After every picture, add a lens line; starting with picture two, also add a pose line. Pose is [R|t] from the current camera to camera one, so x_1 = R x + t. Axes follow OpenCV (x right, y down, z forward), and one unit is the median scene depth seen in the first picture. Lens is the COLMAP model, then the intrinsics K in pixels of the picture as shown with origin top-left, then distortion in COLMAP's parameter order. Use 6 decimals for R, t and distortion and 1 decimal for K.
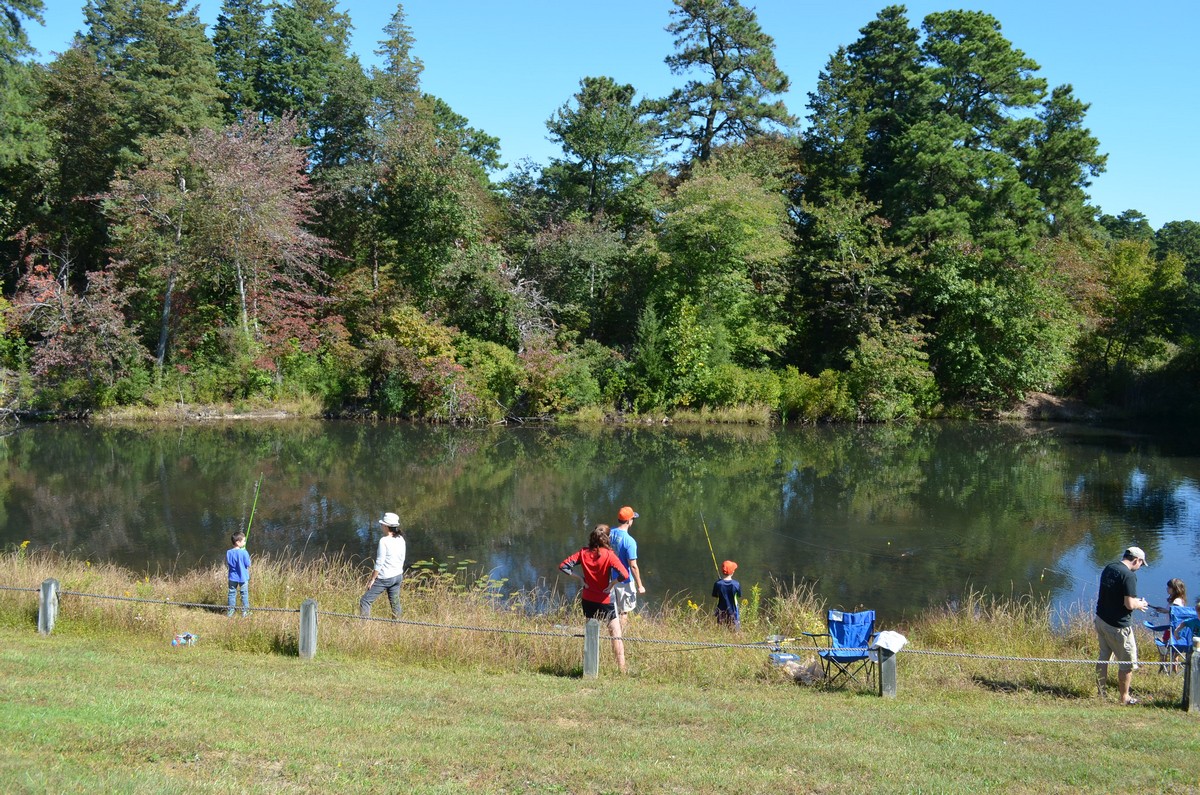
lens RADIAL K [[984.6, 0, 608.8], [0, 984.6, 391.7], [0, 0, 1]] dist [-0.090933, 0.024505]
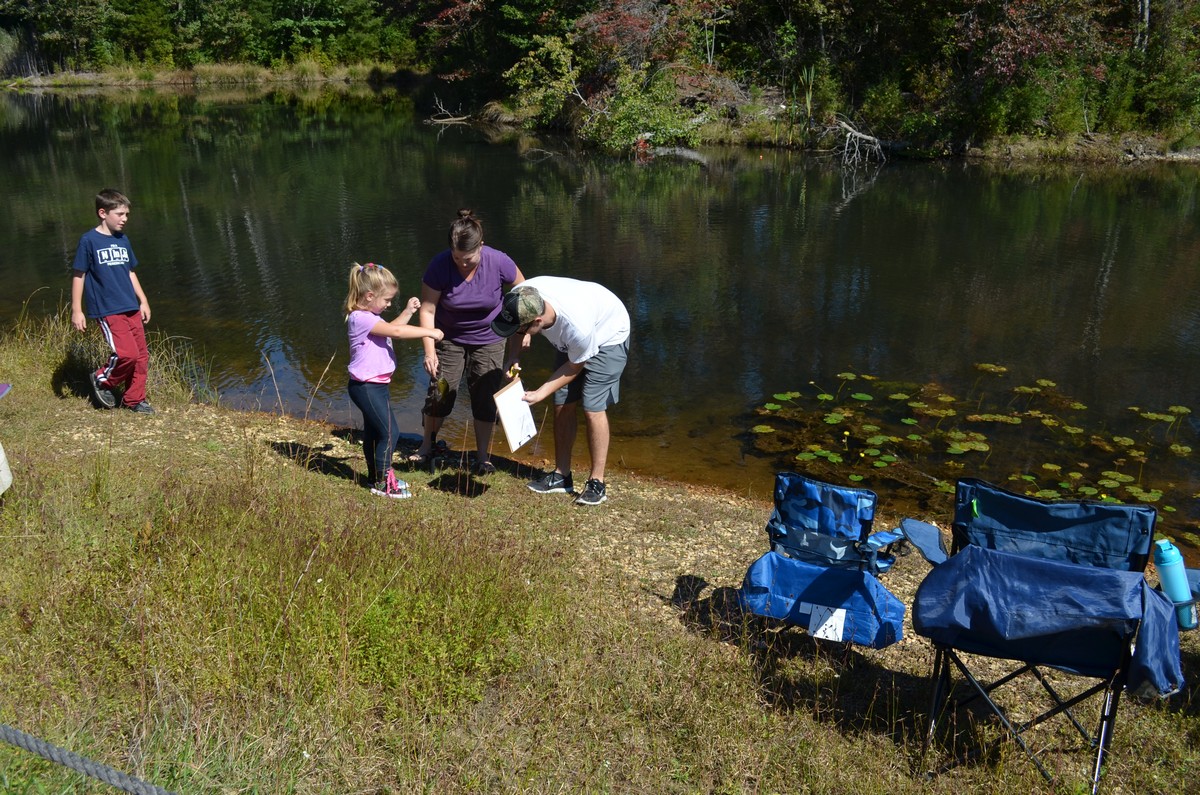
lens RADIAL K [[1072.0, 0, 595.5], [0, 1072.0, 393.4], [0, 0, 1]] dist [-0.061085, -0.004918]
pose [[0.961756, 0.059481, -0.267370, -0.515630], [0.005287, 0.971923, 0.235239, 0.013500], [0.273855, -0.227656, 0.934439, 0.271241]]
